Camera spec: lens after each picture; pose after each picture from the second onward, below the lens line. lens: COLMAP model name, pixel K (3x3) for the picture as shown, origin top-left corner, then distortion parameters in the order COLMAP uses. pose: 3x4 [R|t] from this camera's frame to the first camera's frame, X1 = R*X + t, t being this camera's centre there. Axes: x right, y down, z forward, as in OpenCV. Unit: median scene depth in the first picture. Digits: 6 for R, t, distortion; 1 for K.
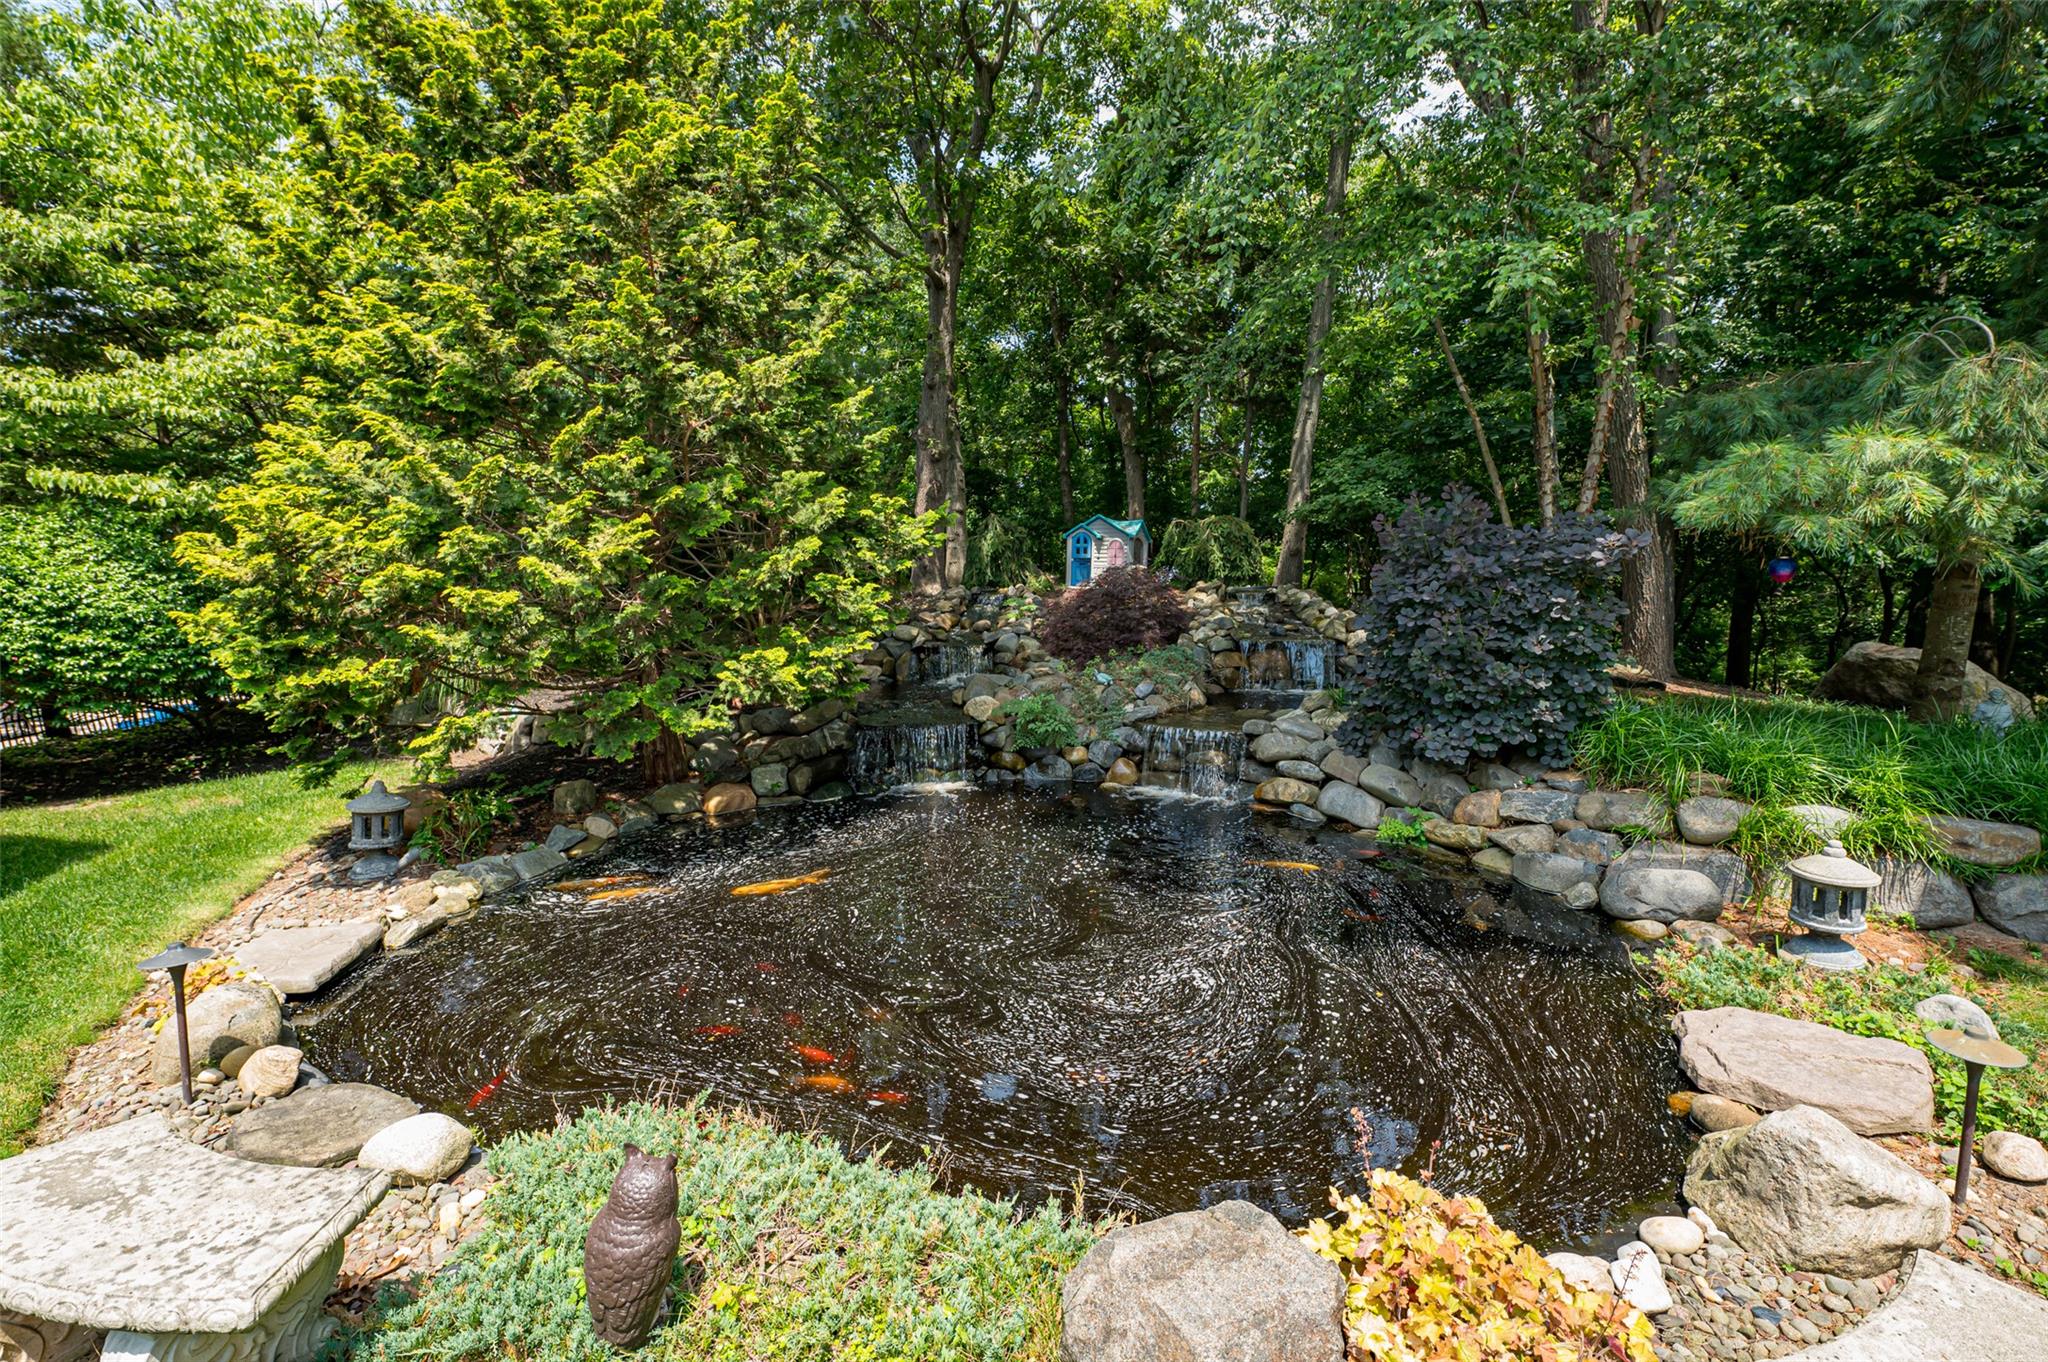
lens RADIAL K [[803.4, 0, 1032.7], [0, 803.4, 677.6], [0, 0, 1]] dist [-0.011746, -0.000284]
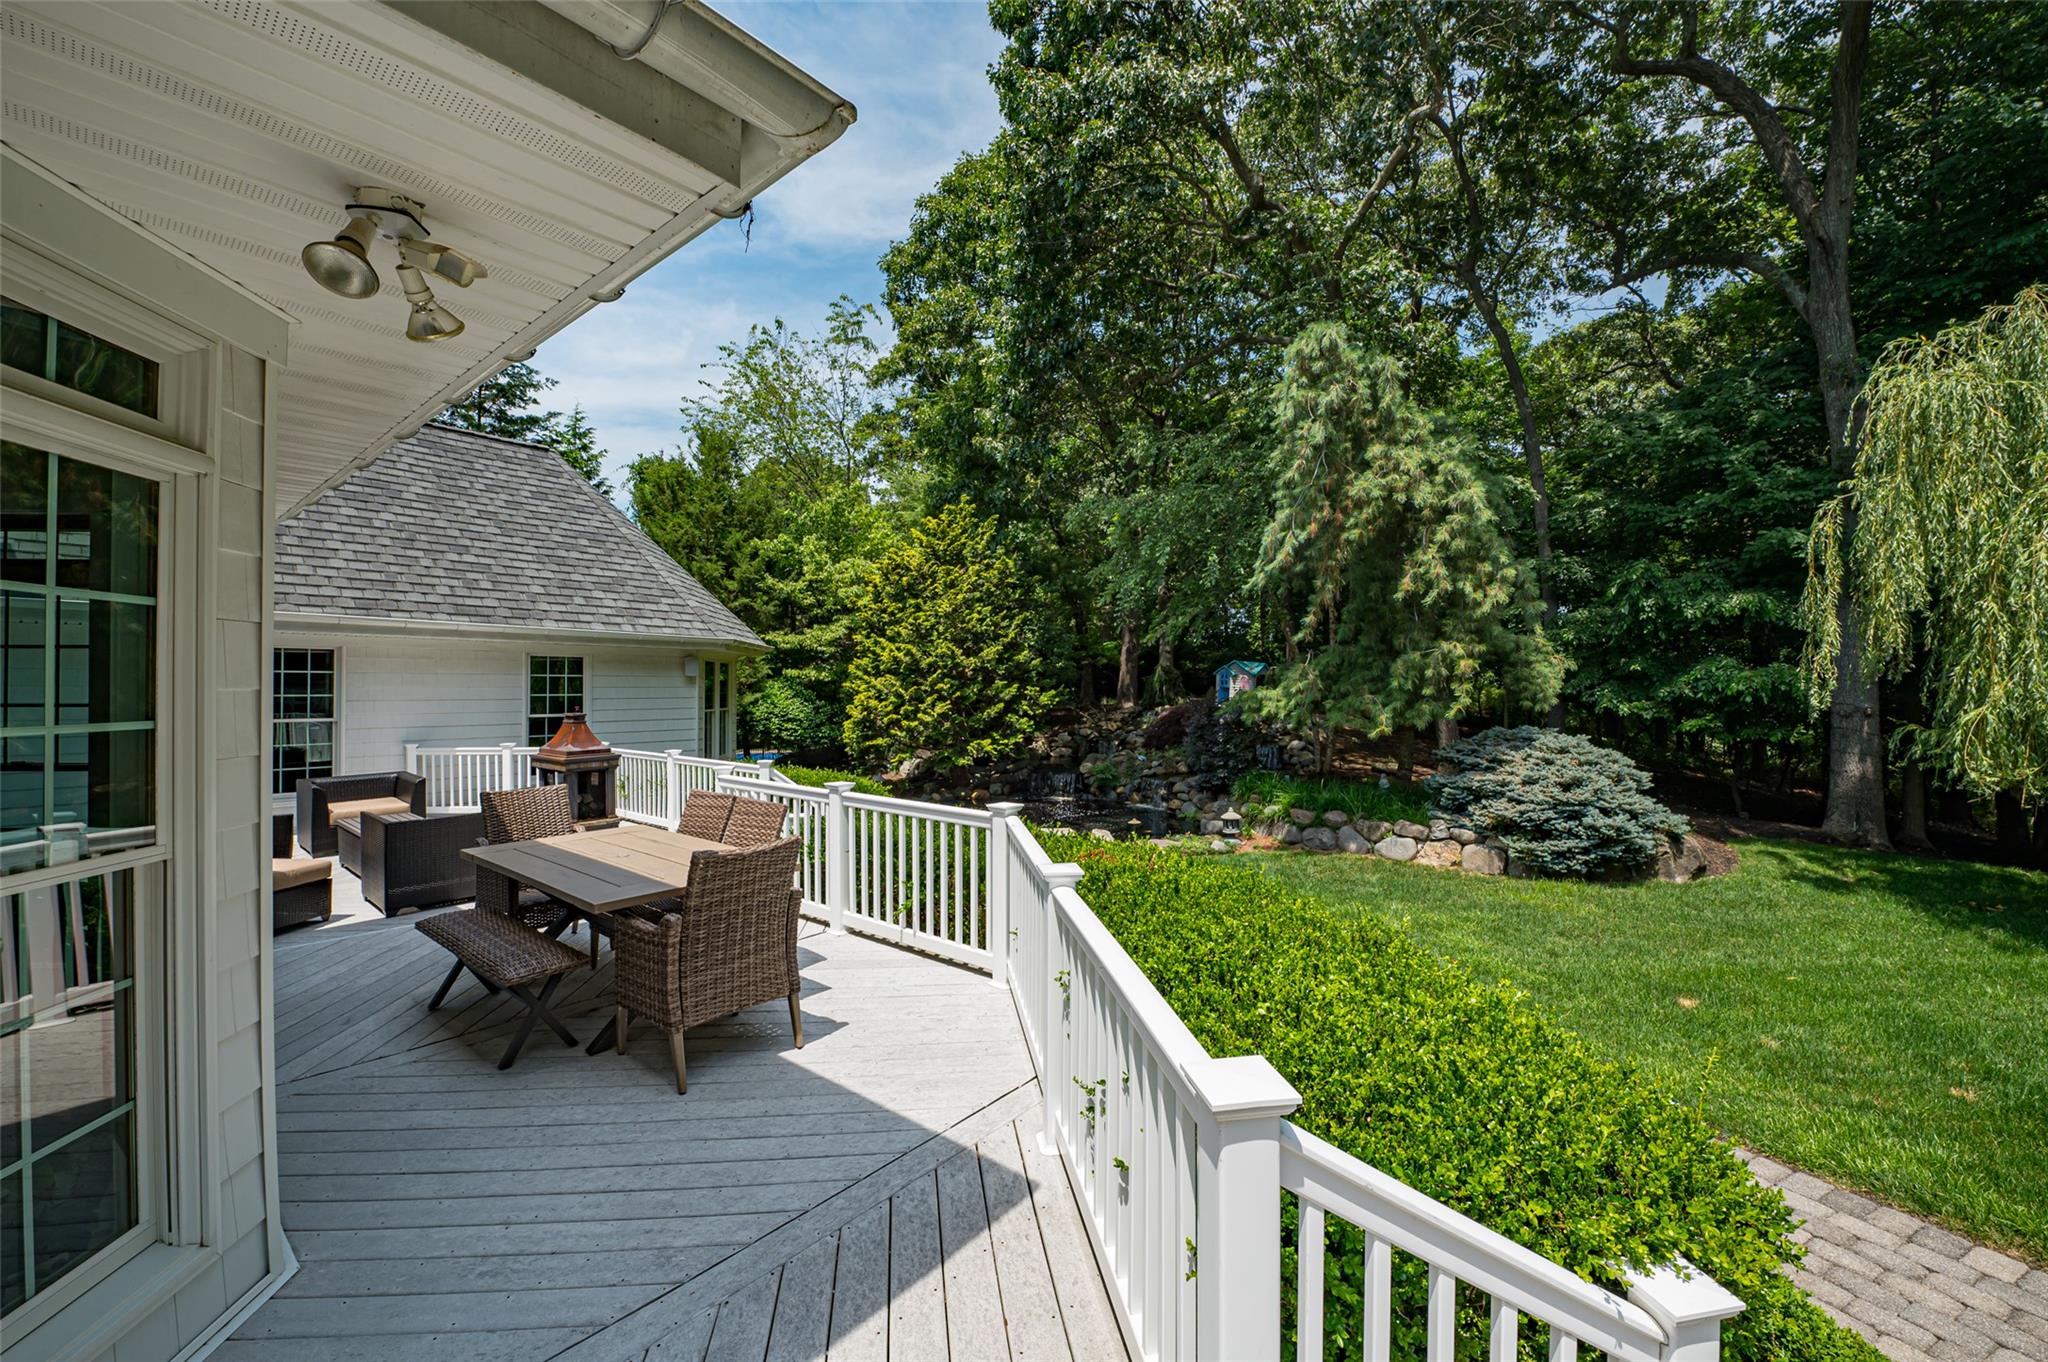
lens RADIAL K [[813.1, 0, 1024.0], [0, 813.1, 681.0], [0, 0, 1]] dist [-0.017448, -0.000605]
pose [[0.902441, 0.009975, -0.430697, 1.119476], [-0.054345, 0.994382, -0.090839, 0.015948], [0.427371, 0.105384, 0.897913, -1.725666]]
